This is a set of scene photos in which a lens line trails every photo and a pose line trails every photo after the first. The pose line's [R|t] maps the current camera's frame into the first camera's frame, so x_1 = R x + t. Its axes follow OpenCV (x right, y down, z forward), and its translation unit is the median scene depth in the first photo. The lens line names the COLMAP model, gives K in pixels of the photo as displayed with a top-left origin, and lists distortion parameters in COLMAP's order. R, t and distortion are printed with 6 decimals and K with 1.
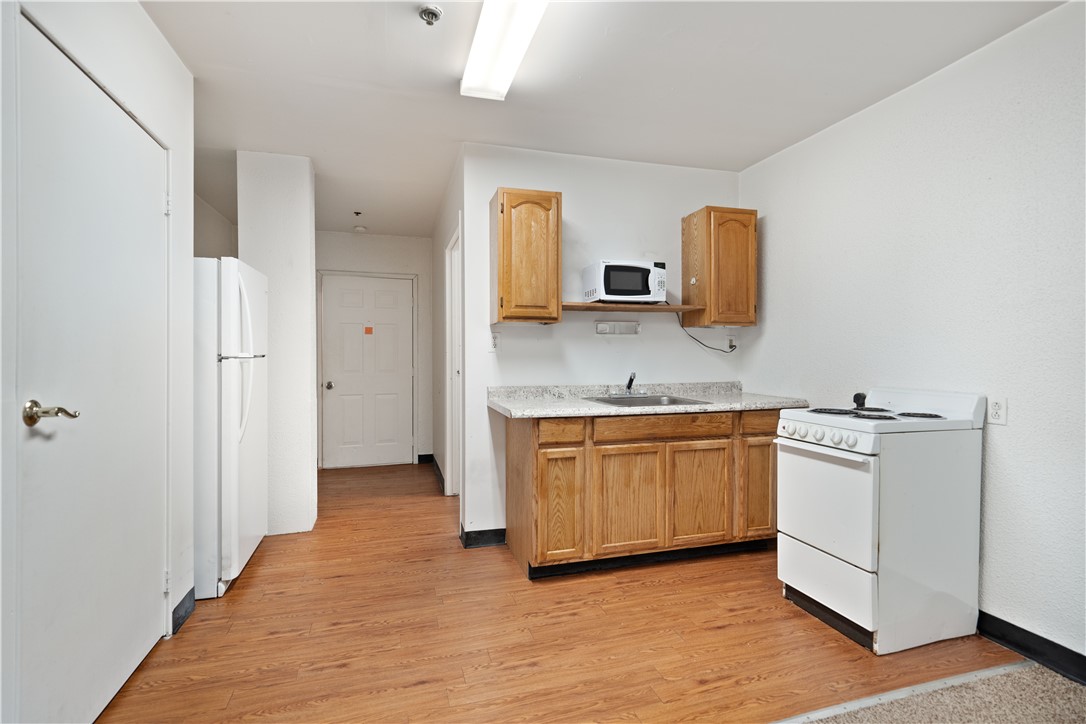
lens RADIAL K [[516.2, 0, 540.4], [0, 516.2, 358.4], [0, 0, 1]] dist [-0.002995, -0.000448]
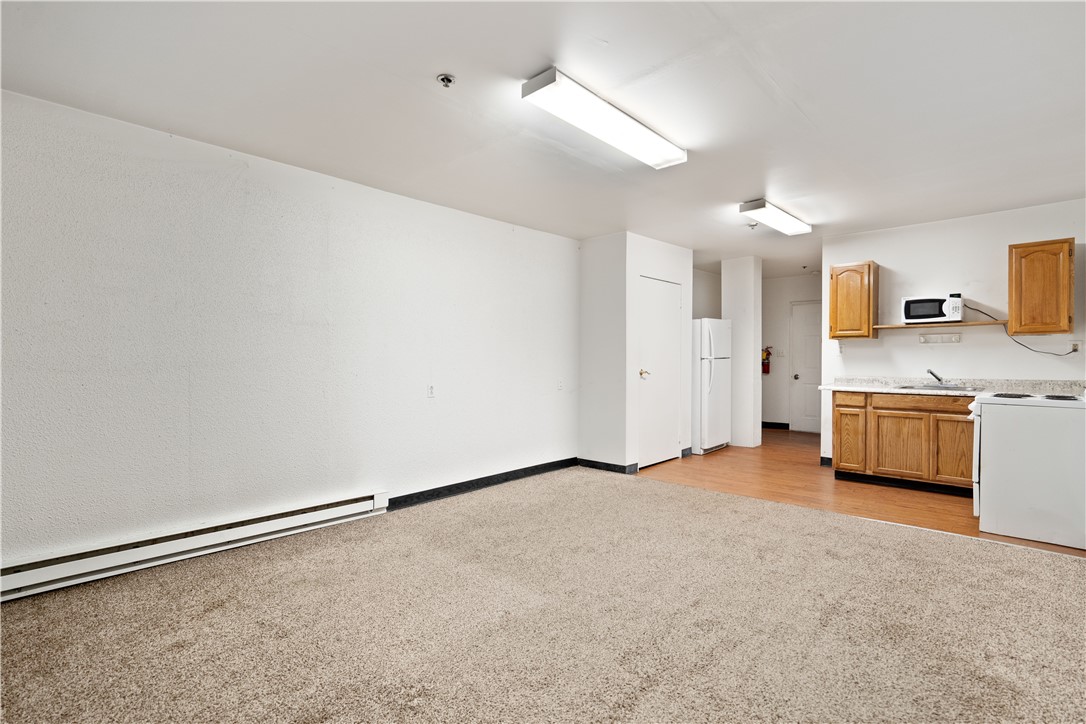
lens RADIAL K [[516.2, 0, 540.4], [0, 516.2, 358.4], [0, 0, 1]] dist [-0.002995, -0.000448]
pose [[0.509009, 0.001837, -0.860759, 0.988959], [-0.003432, 0.999994, 0.000105, -0.000703], [0.860755, 0.002901, 0.509012, -0.823838]]
